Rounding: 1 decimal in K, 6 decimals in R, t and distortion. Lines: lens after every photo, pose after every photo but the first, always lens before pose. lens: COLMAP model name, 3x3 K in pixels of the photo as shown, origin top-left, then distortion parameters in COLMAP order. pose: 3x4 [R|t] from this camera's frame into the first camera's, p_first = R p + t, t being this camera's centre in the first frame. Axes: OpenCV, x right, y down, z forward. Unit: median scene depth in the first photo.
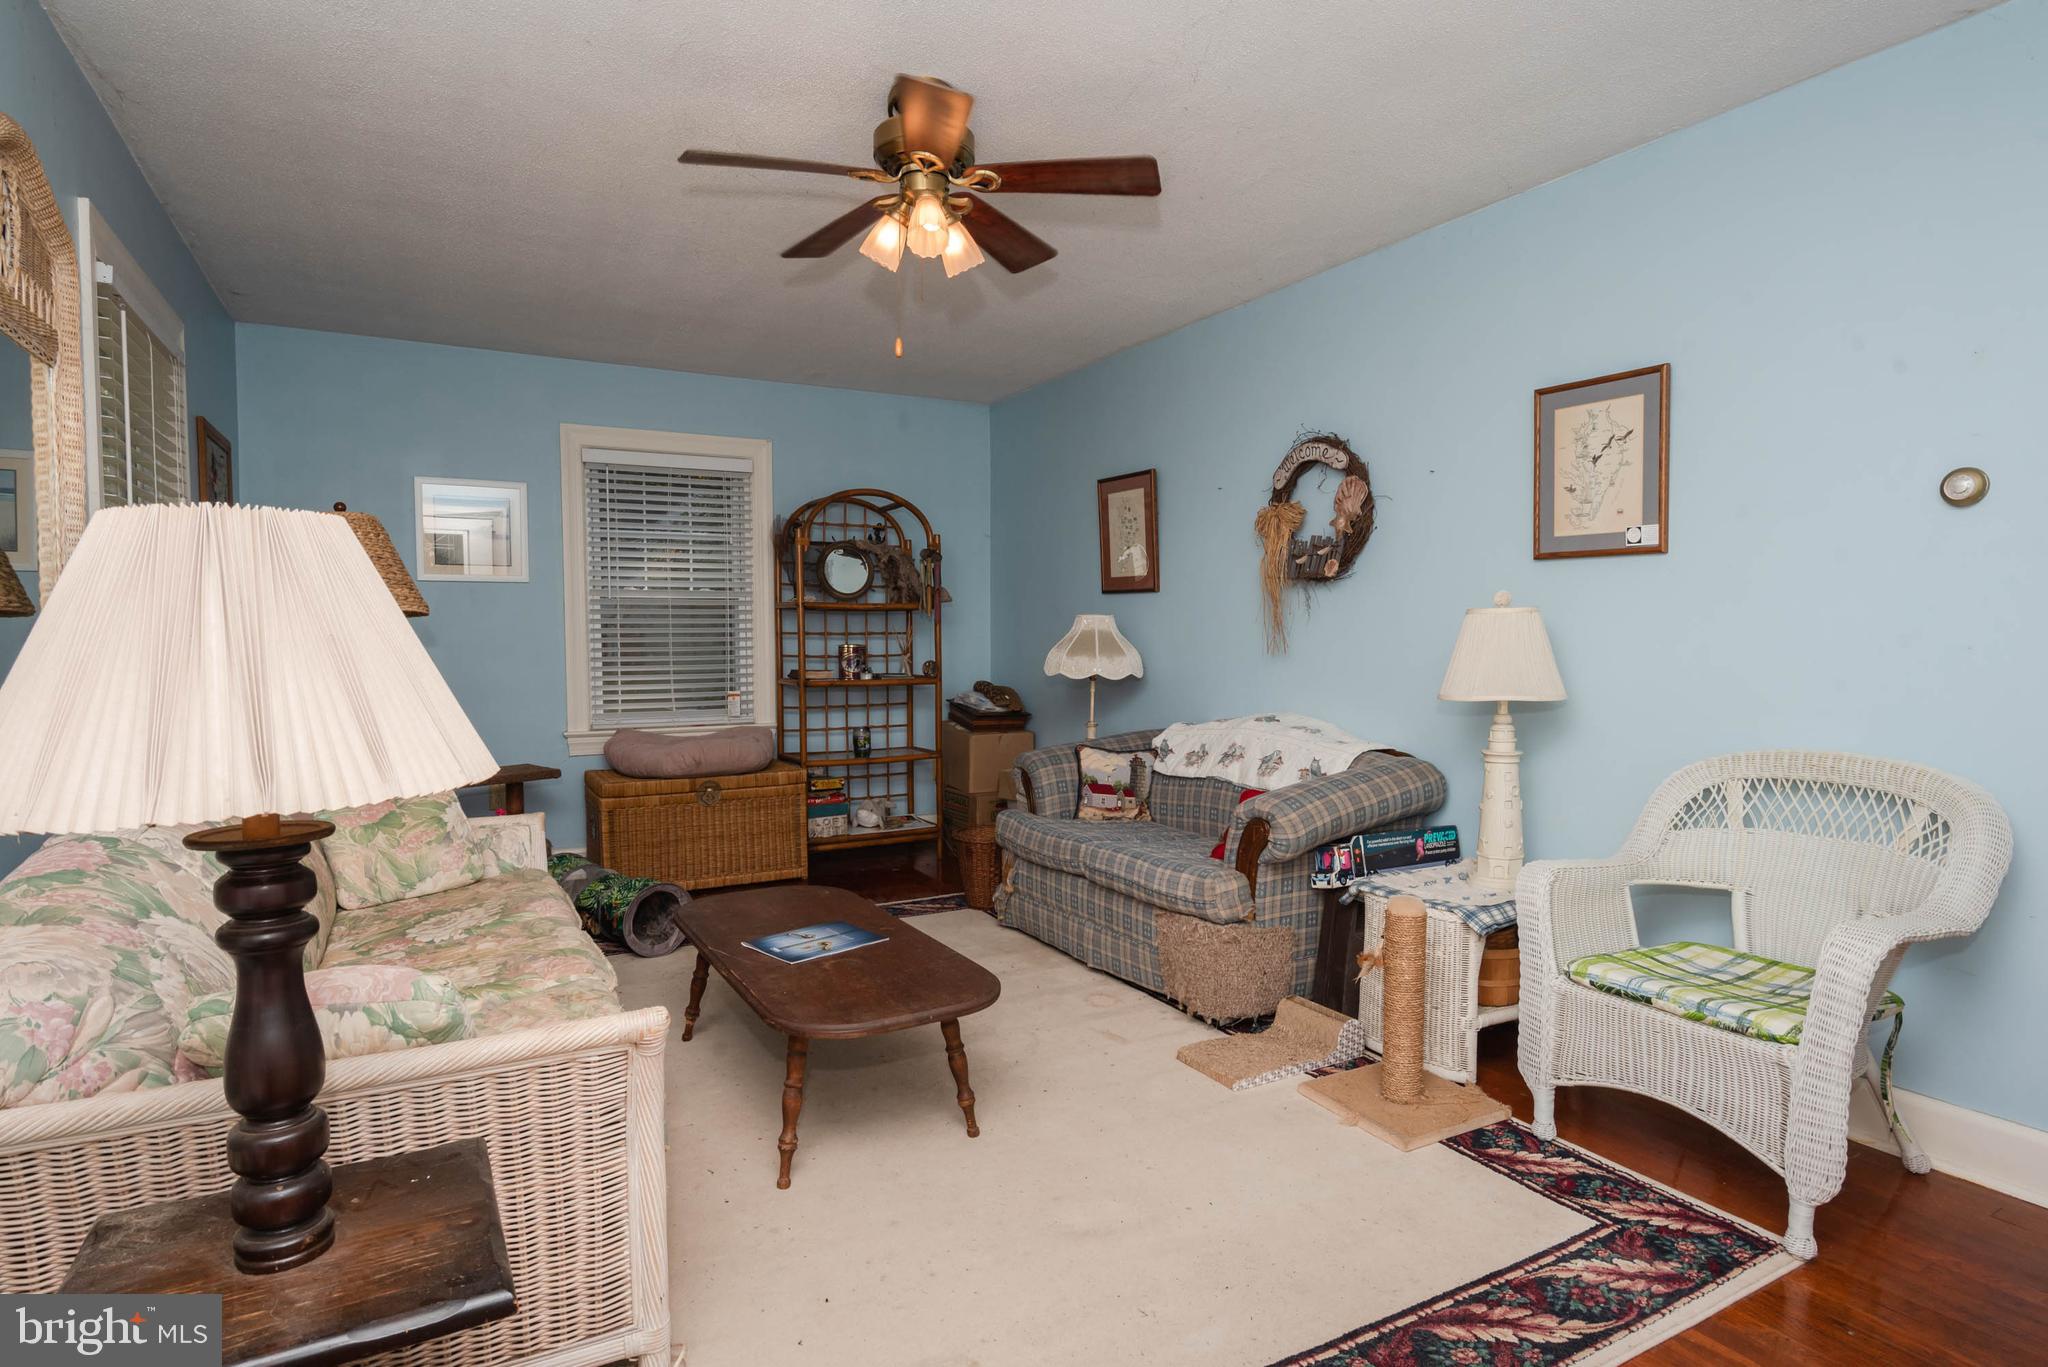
lens RADIAL K [[1066.8, 0, 1022.5], [0, 1066.8, 699.9], [0, 0, 1]] dist [-0.022101, -0.000629]
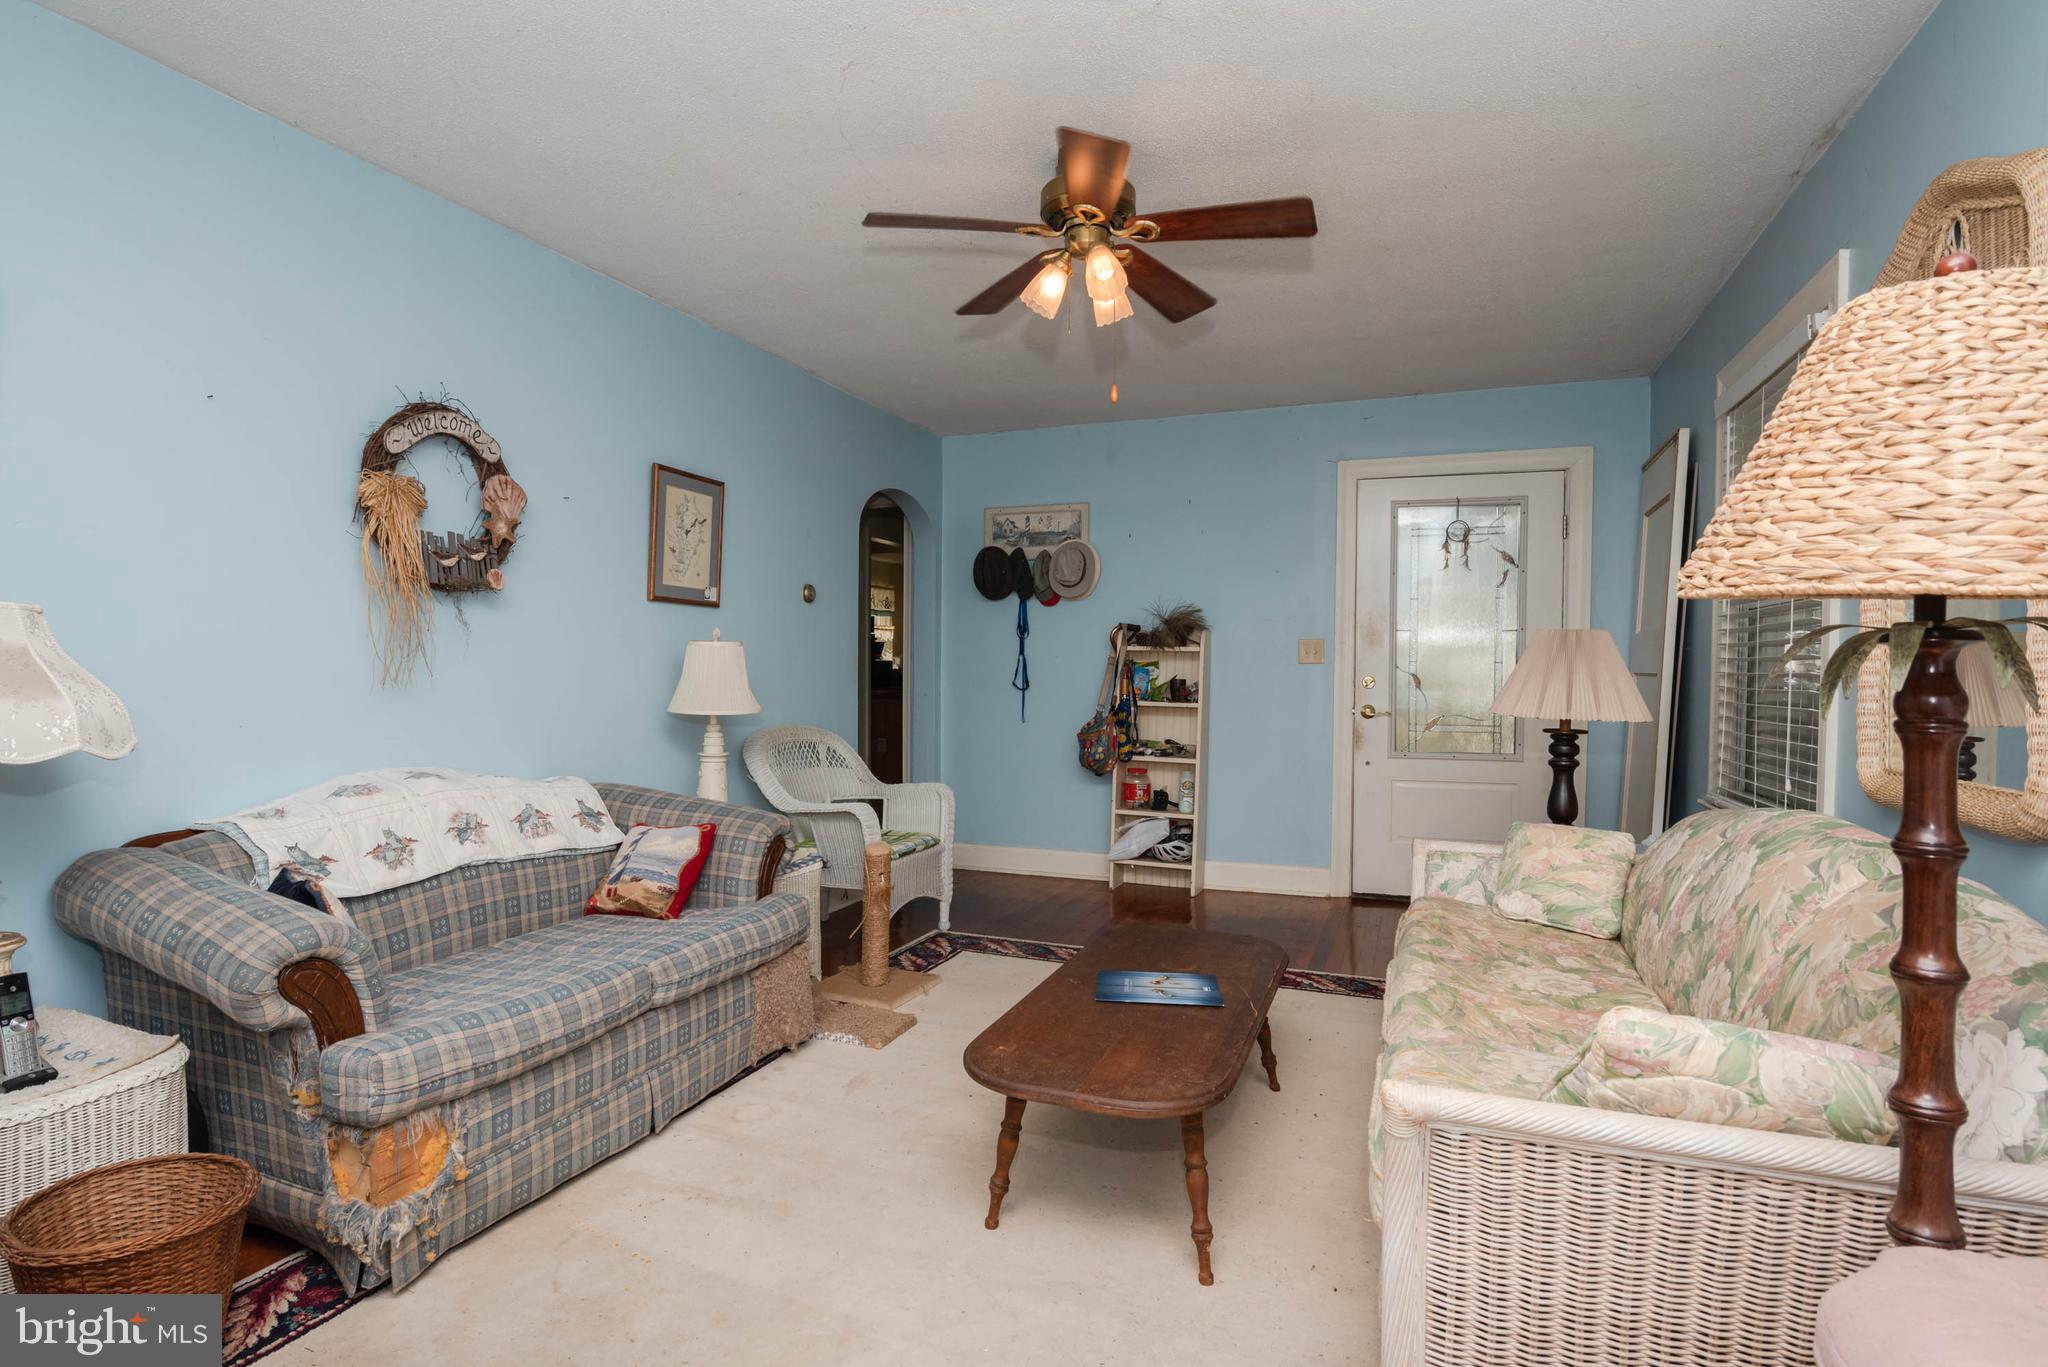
lens RADIAL K [[1012.1, 0, 1031.1], [0, 1012.1, 693.2], [0, 0, 1]] dist [-0.020092, -0.000571]
pose [[-0.638612, -0.022298, 0.769205, -0.591865], [0.041049, 0.997170, 0.062987, -0.069081], [-0.768433, 0.071799, -0.635890, 1.206156]]
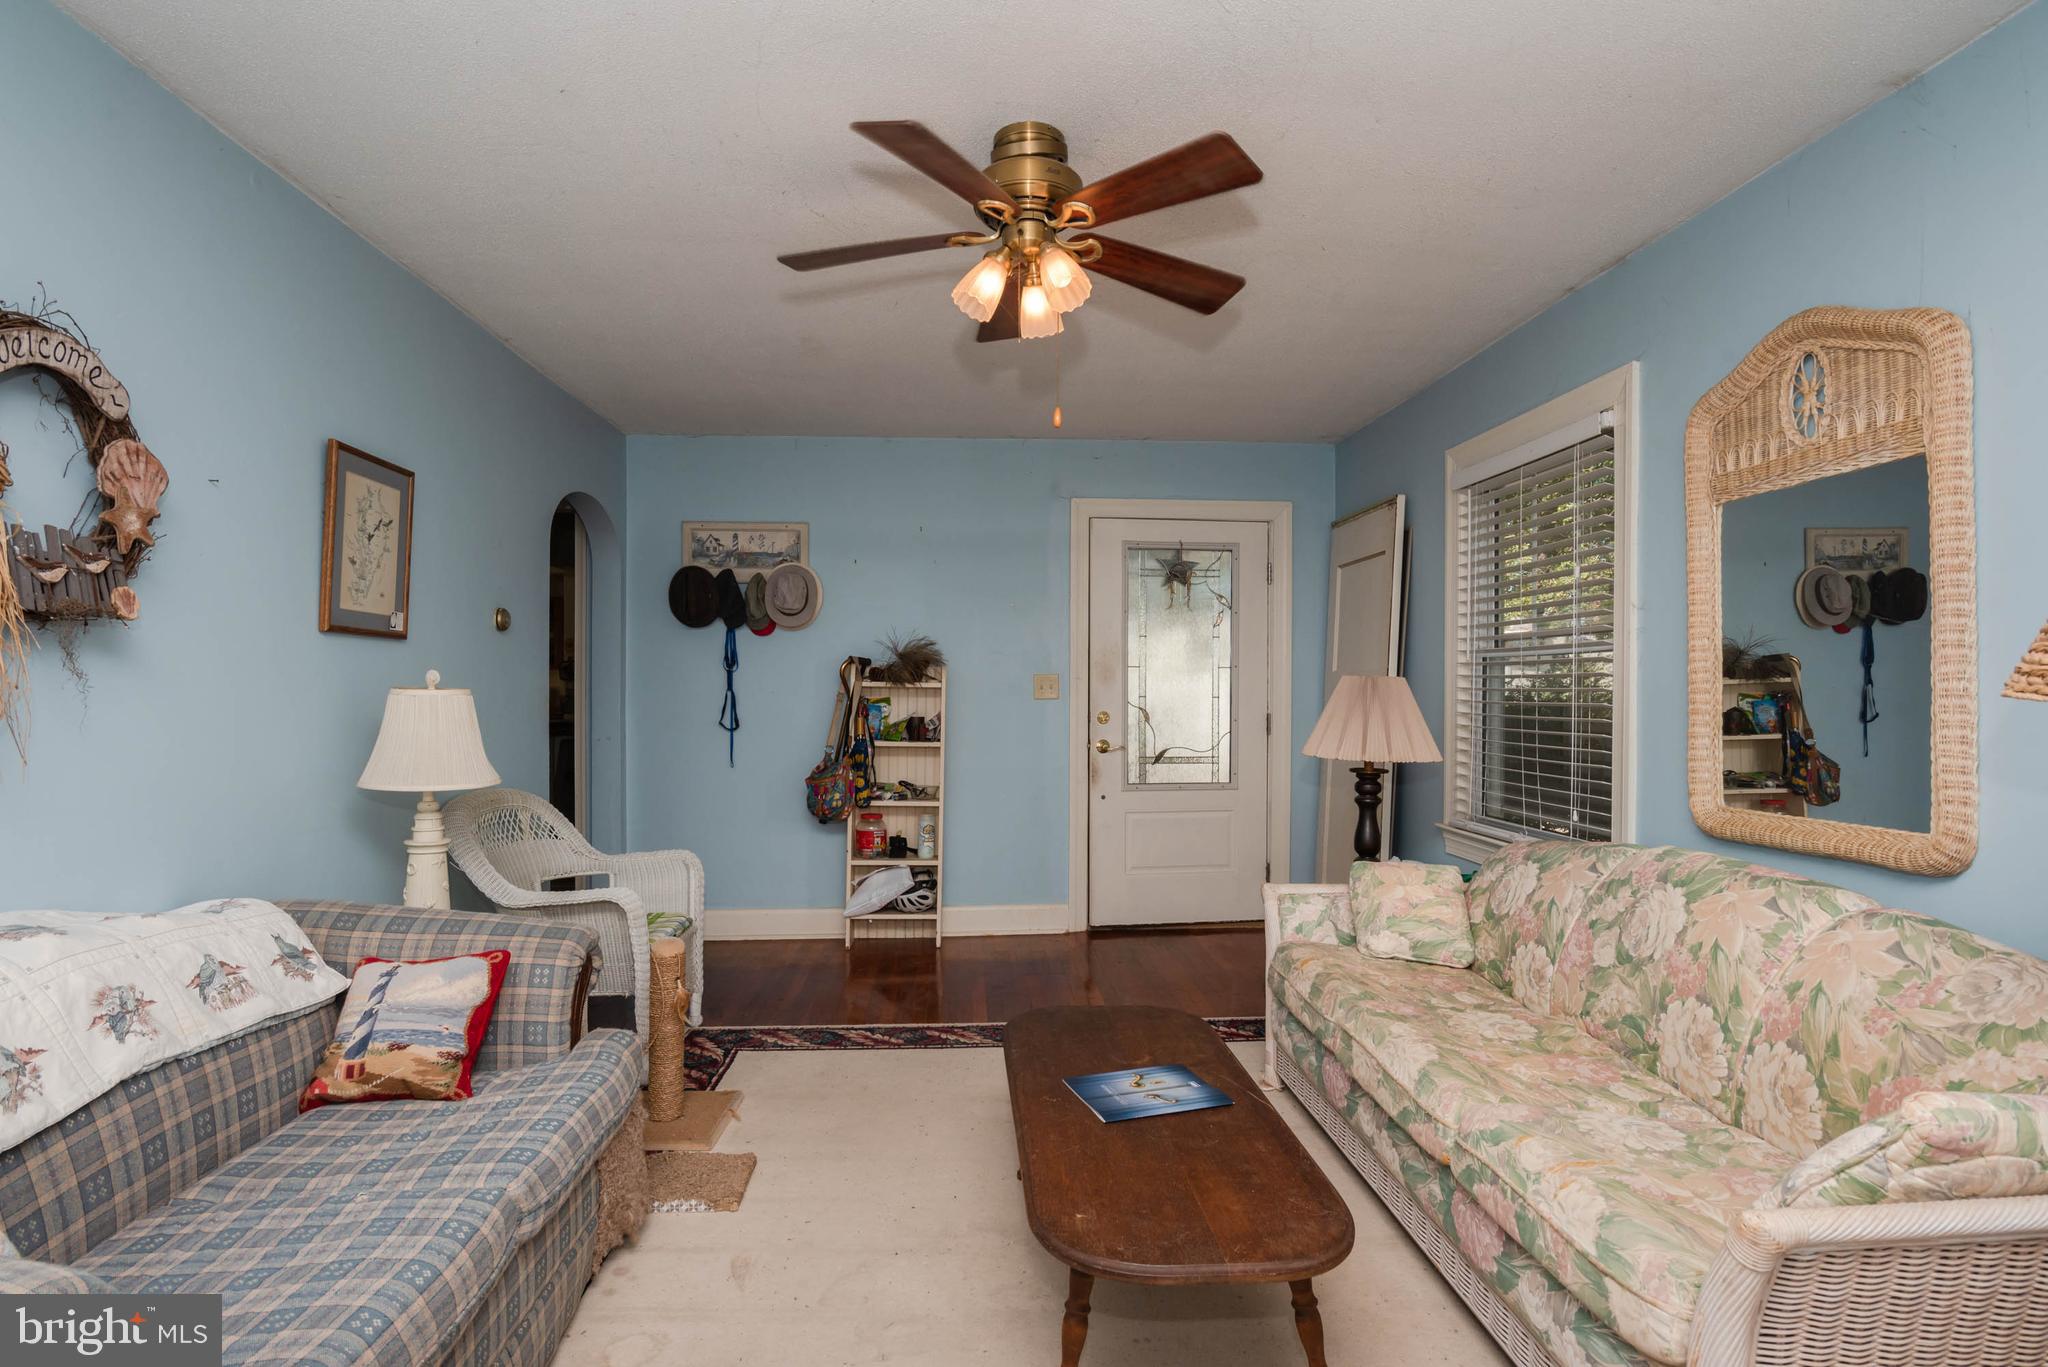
lens RADIAL K [[1005.2, 0, 1023.0], [0, 1005.2, 695.0], [0, 0, 1]] dist [-0.019856, -0.000463]
pose [[-0.901418, -0.004468, 0.432926, -0.328897], [0.025304, 0.997694, 0.062985, -0.099898], [-0.432209, 0.067730, -0.899226, 1.273987]]
